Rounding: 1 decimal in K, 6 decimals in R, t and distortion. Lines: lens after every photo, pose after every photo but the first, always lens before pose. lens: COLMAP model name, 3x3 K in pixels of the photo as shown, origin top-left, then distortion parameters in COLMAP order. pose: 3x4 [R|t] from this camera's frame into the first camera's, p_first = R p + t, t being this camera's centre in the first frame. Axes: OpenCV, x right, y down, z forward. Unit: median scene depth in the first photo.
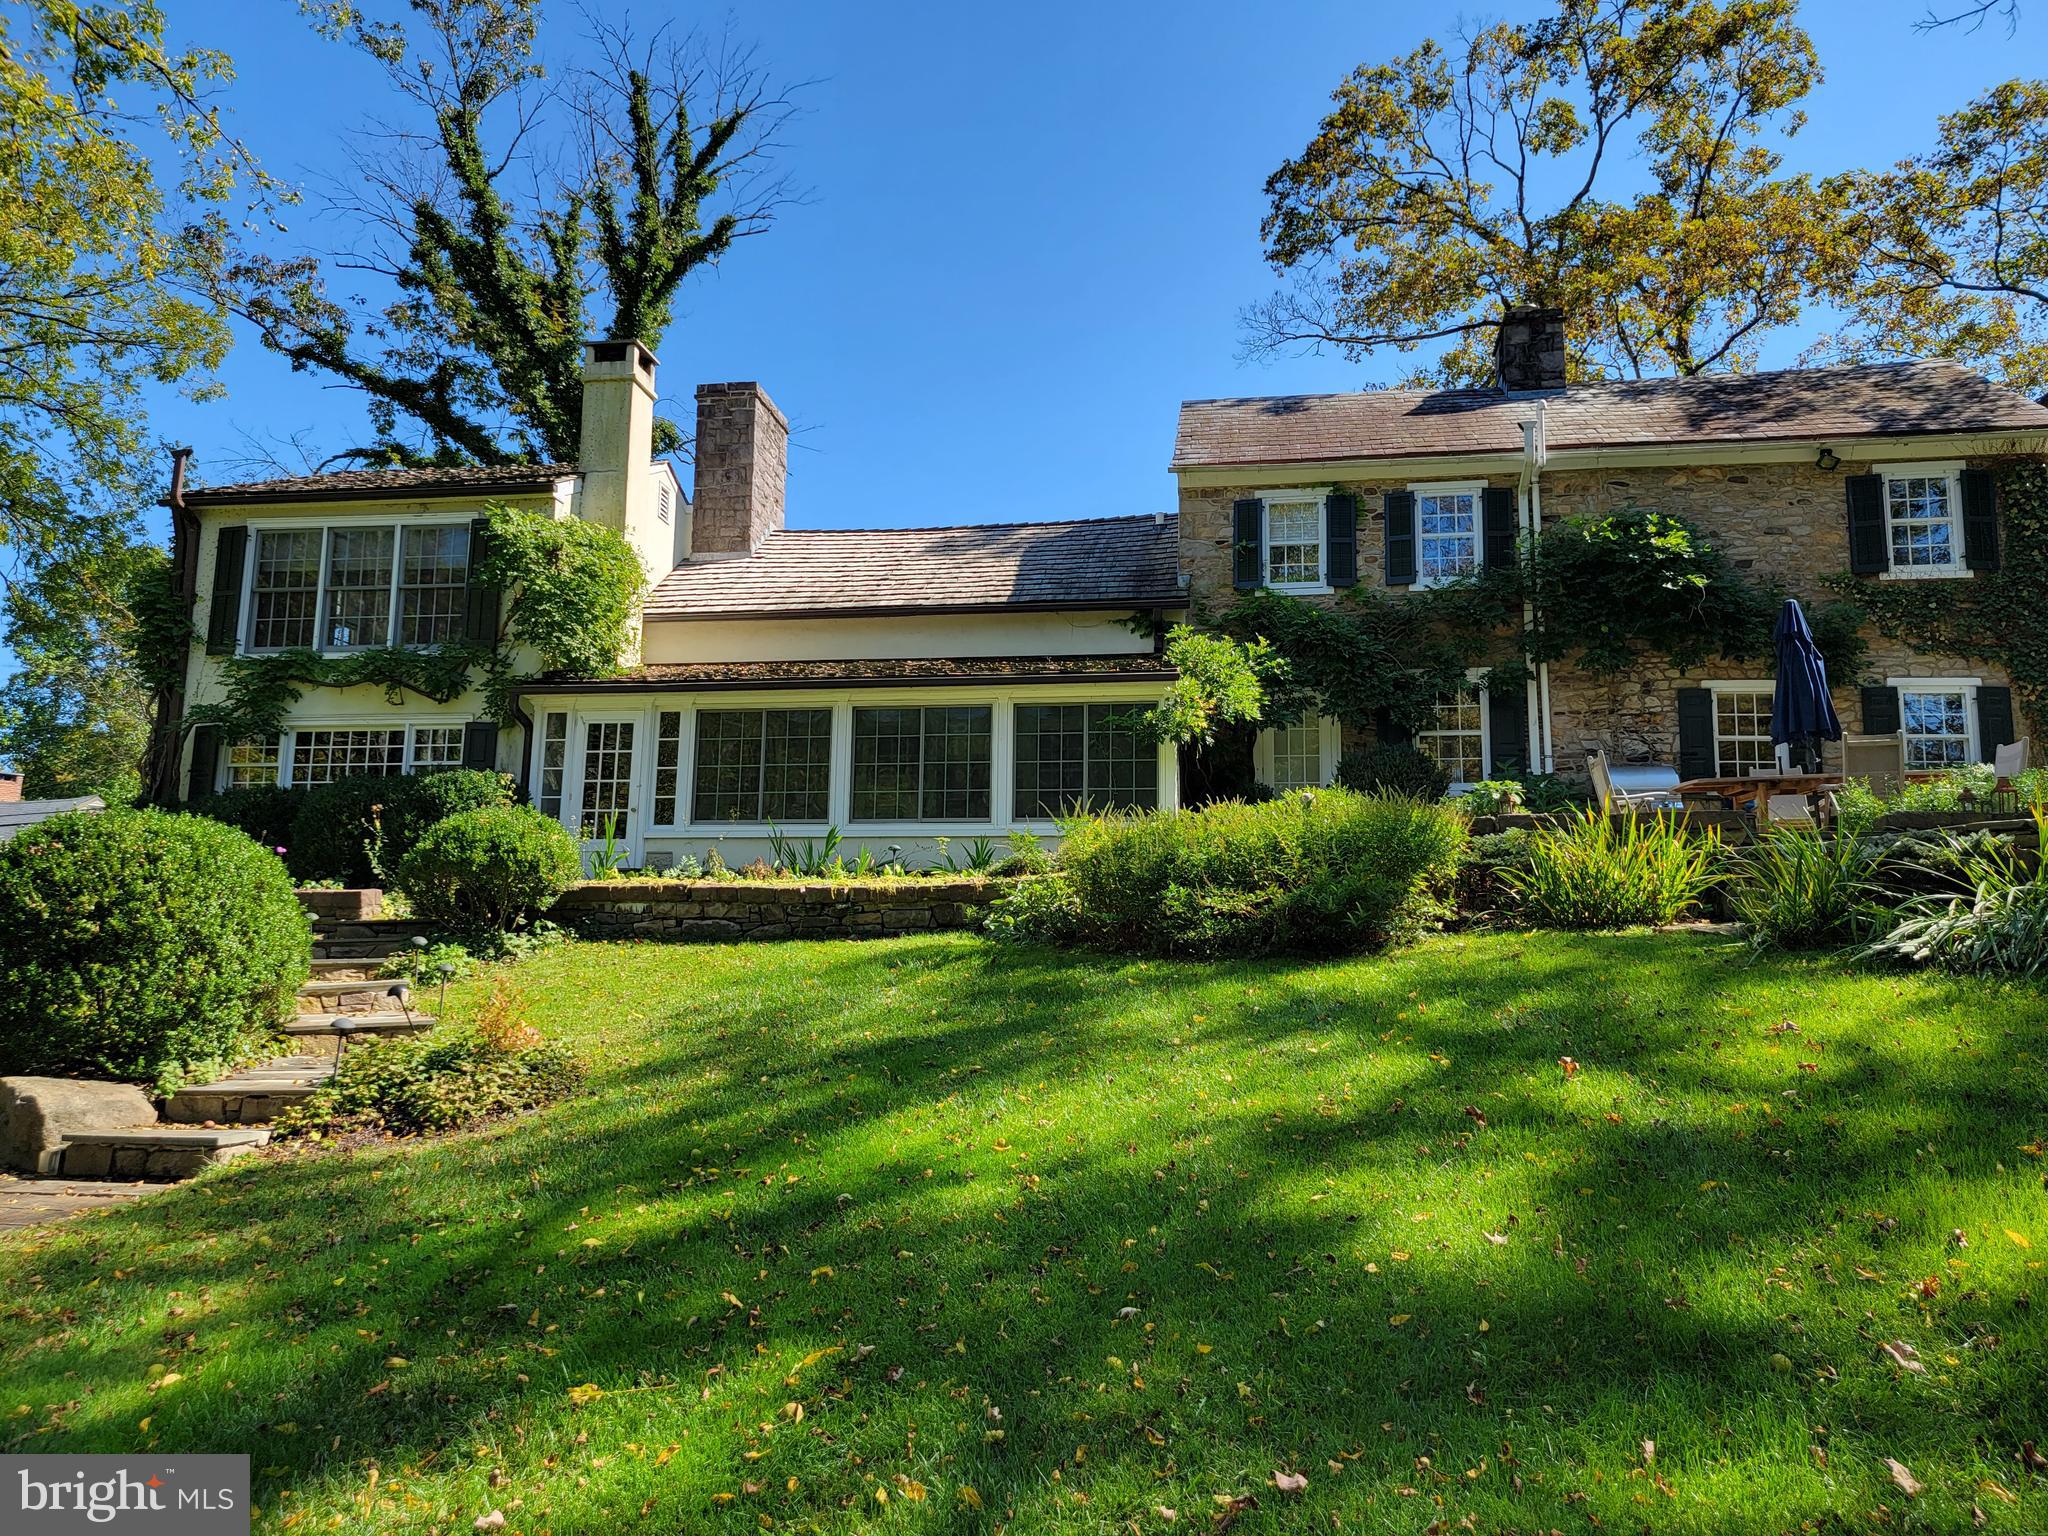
lens RADIAL K [[1355.4, 0, 1024.0], [0, 1355.4, 768.0], [0, 0, 1]] dist [0.010329, -0.000537]
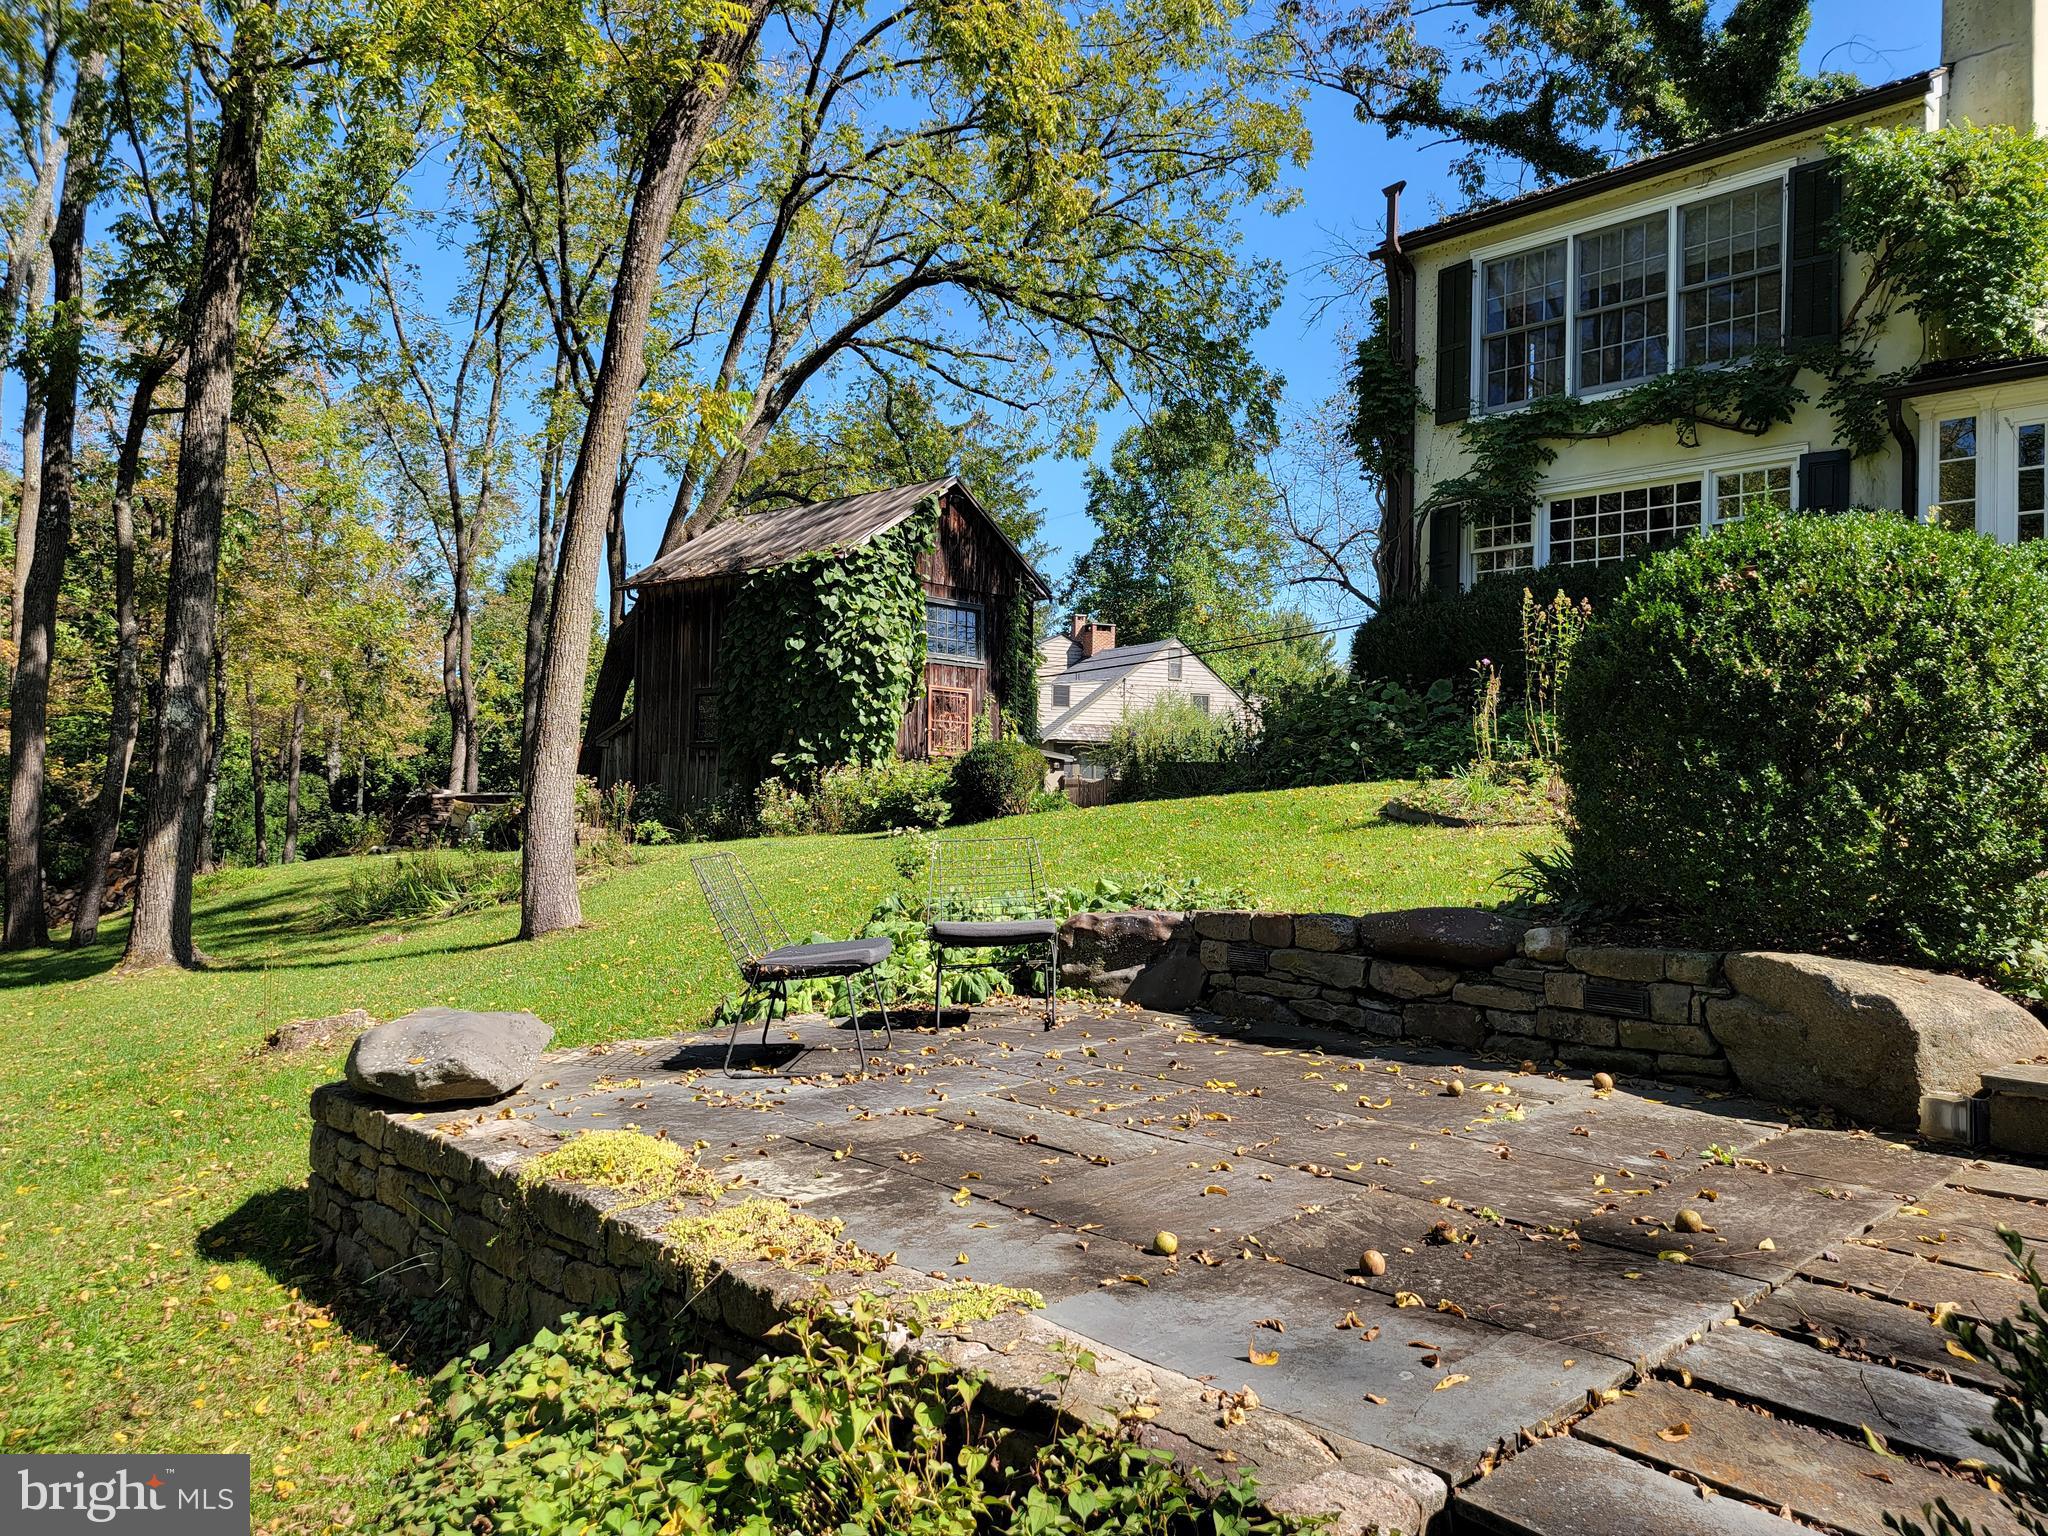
lens RADIAL K [[1355.4, 0, 1024.0], [0, 1355.4, 768.0], [0, 0, 1]] dist [0.010329, -0.000537]
pose [[0.786217, -0.007801, -0.617901, -0.278683], [0.084761, 0.991831, 0.095328, 0.026790], [0.612109, -0.127323, 0.780456, 0.150423]]
